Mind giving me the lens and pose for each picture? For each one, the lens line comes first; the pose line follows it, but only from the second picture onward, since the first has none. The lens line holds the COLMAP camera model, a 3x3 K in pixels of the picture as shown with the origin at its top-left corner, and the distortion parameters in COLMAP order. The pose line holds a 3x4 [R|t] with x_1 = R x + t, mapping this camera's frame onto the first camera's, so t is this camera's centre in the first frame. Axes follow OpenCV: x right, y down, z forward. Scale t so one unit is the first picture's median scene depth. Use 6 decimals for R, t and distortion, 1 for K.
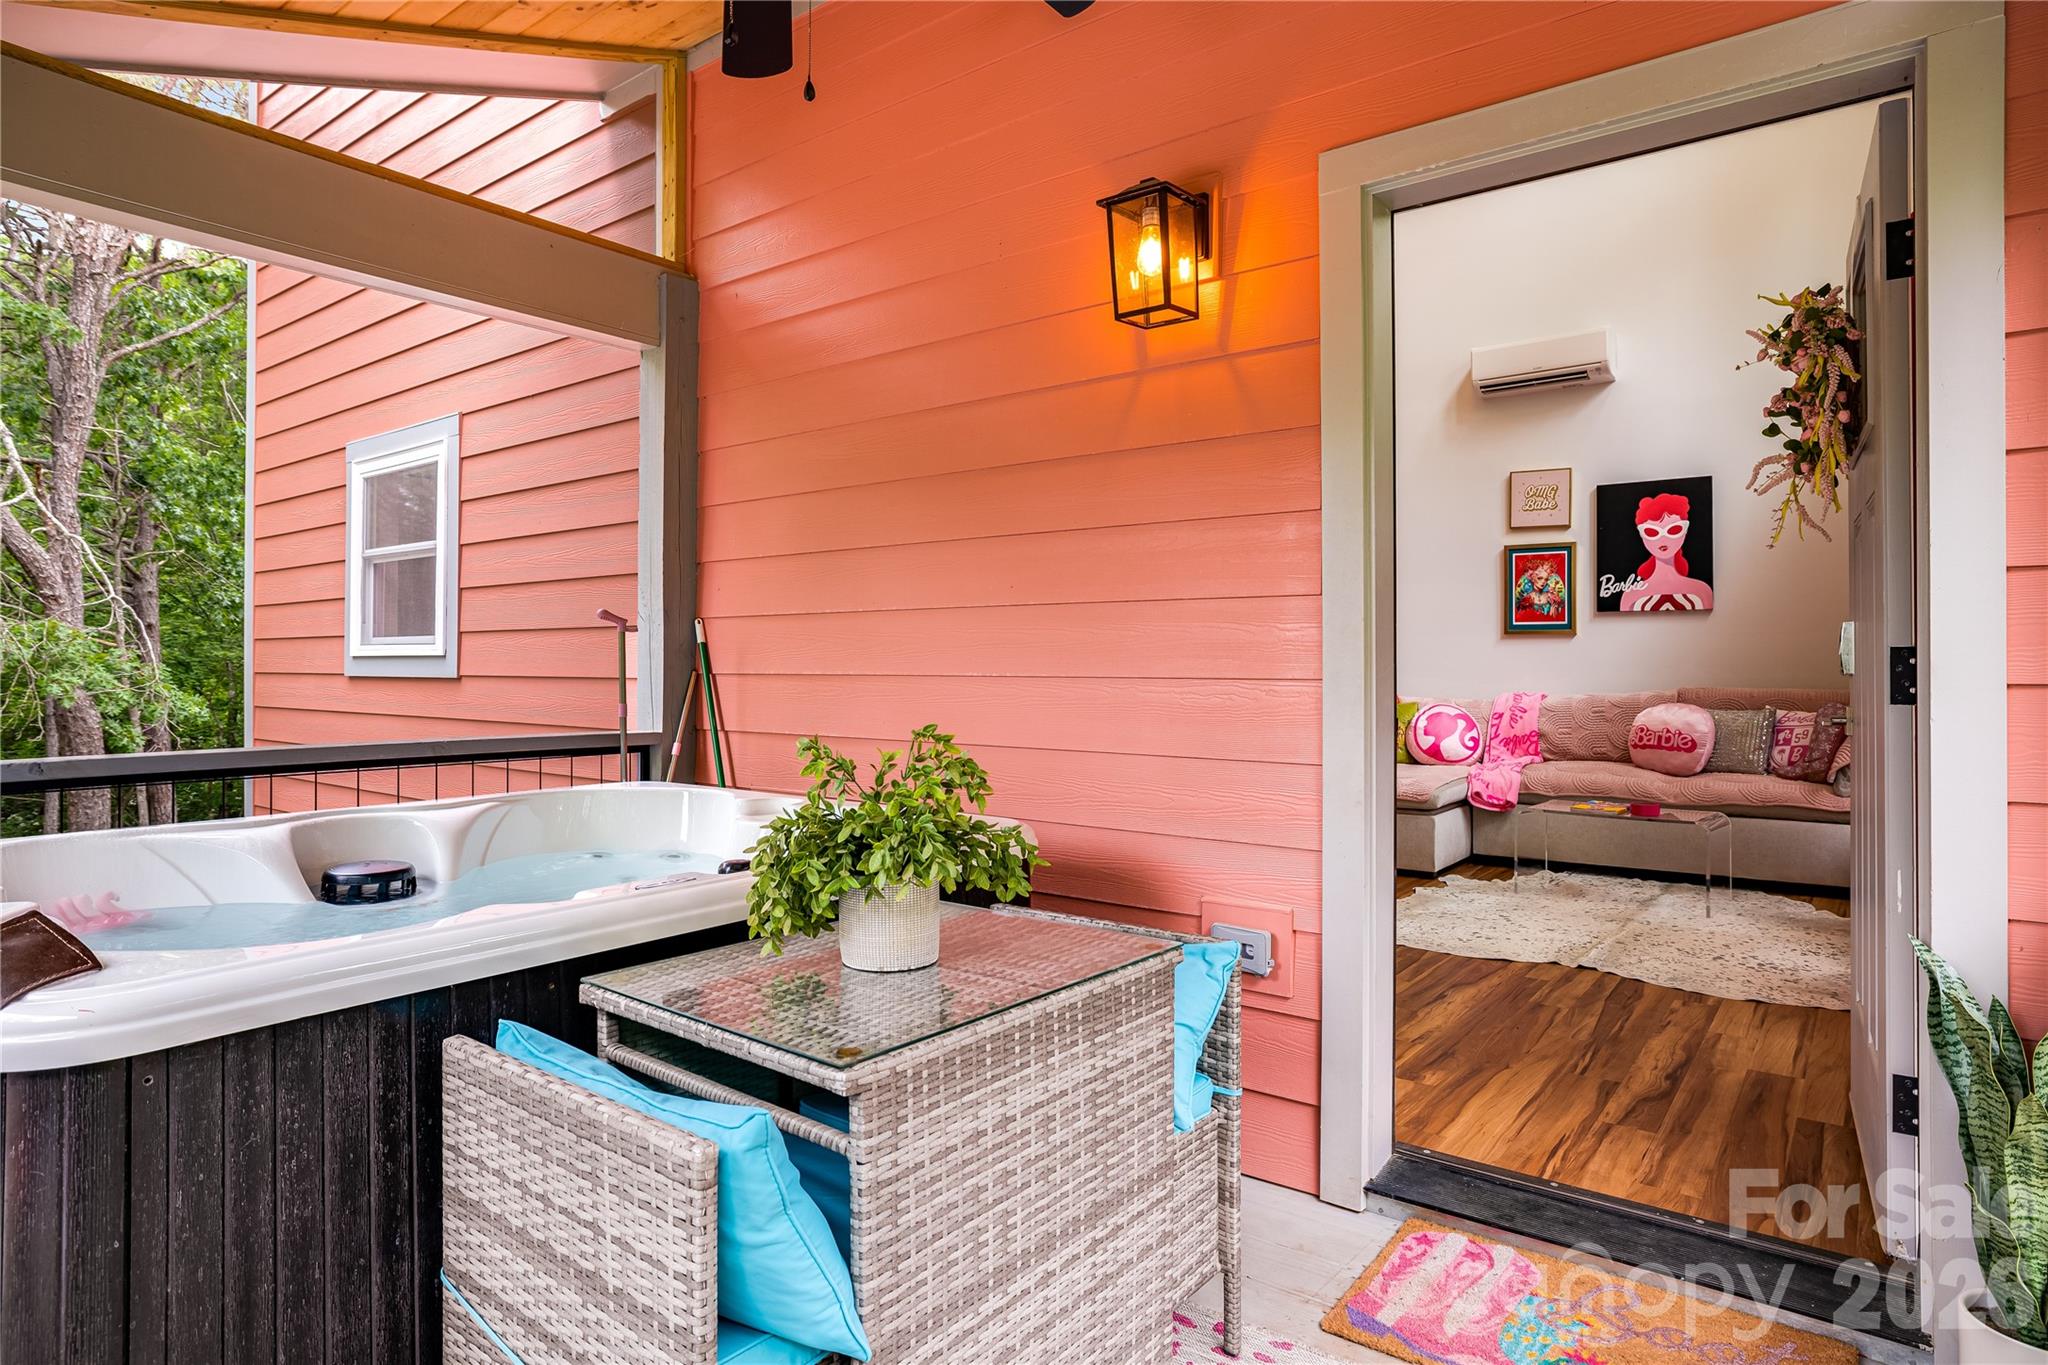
lens RADIAL K [[1122.2, 0, 1023.6], [0, 1122.2, 661.1], [0, 0, 1]] dist [-0.048733, 0.000118]
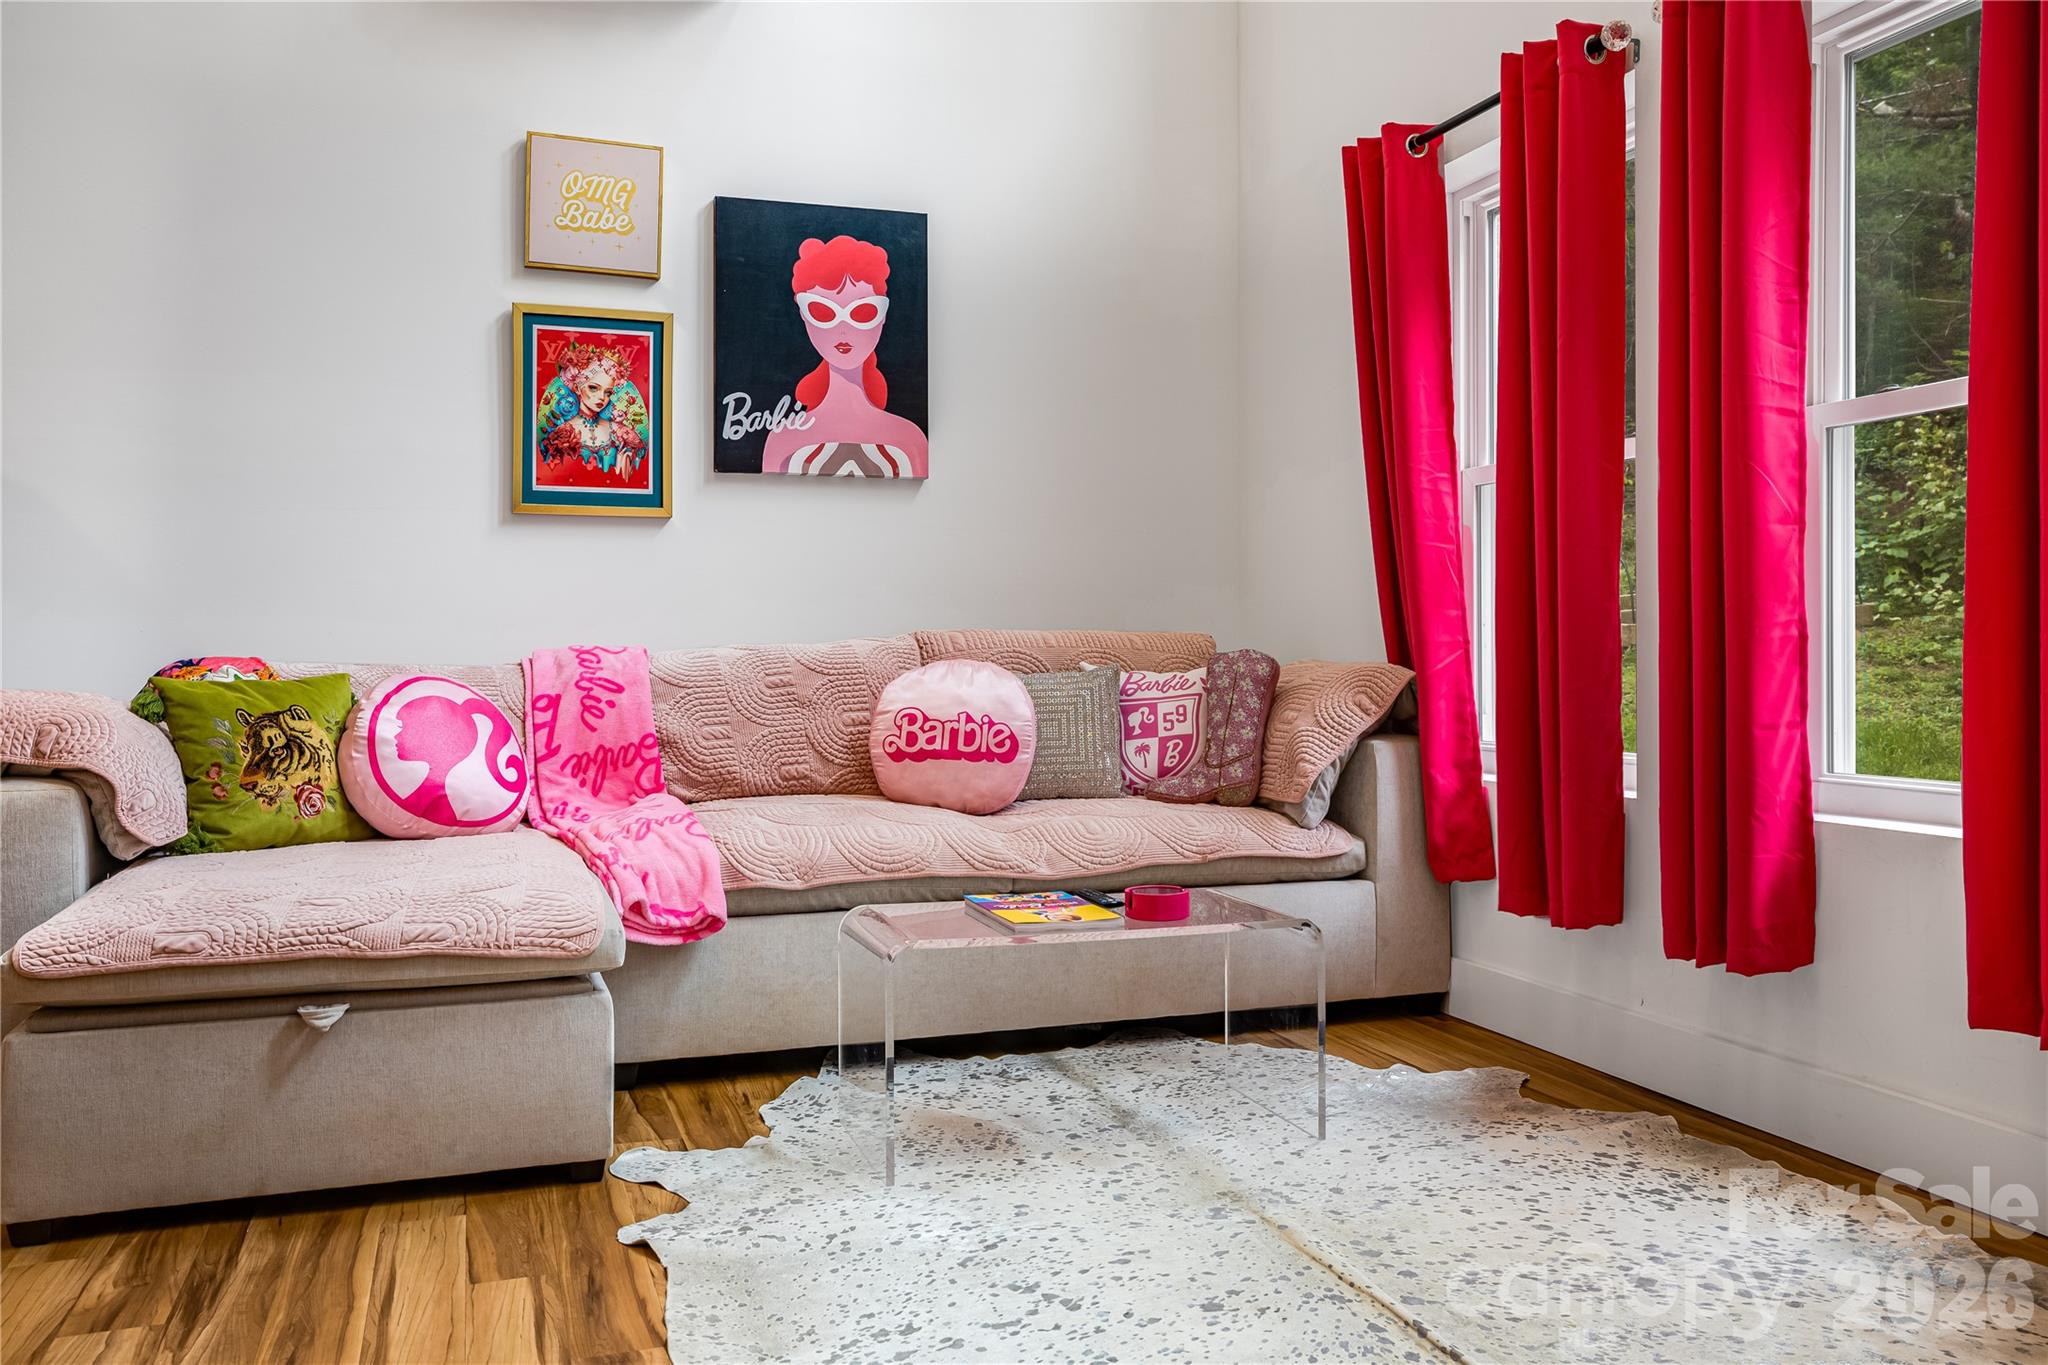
lens RADIAL K [[1631.5, 0, 1022.3], [0, 1631.5, 660.2], [0, 0, 1]] dist [0.008763, 0.006509]
pose [[0.561039, -0.007908, 0.827752, 0.027059], [0.000937, 0.999960, 0.008918, 0.028994], [-0.827789, -0.004228, 0.561024, 0.526678]]
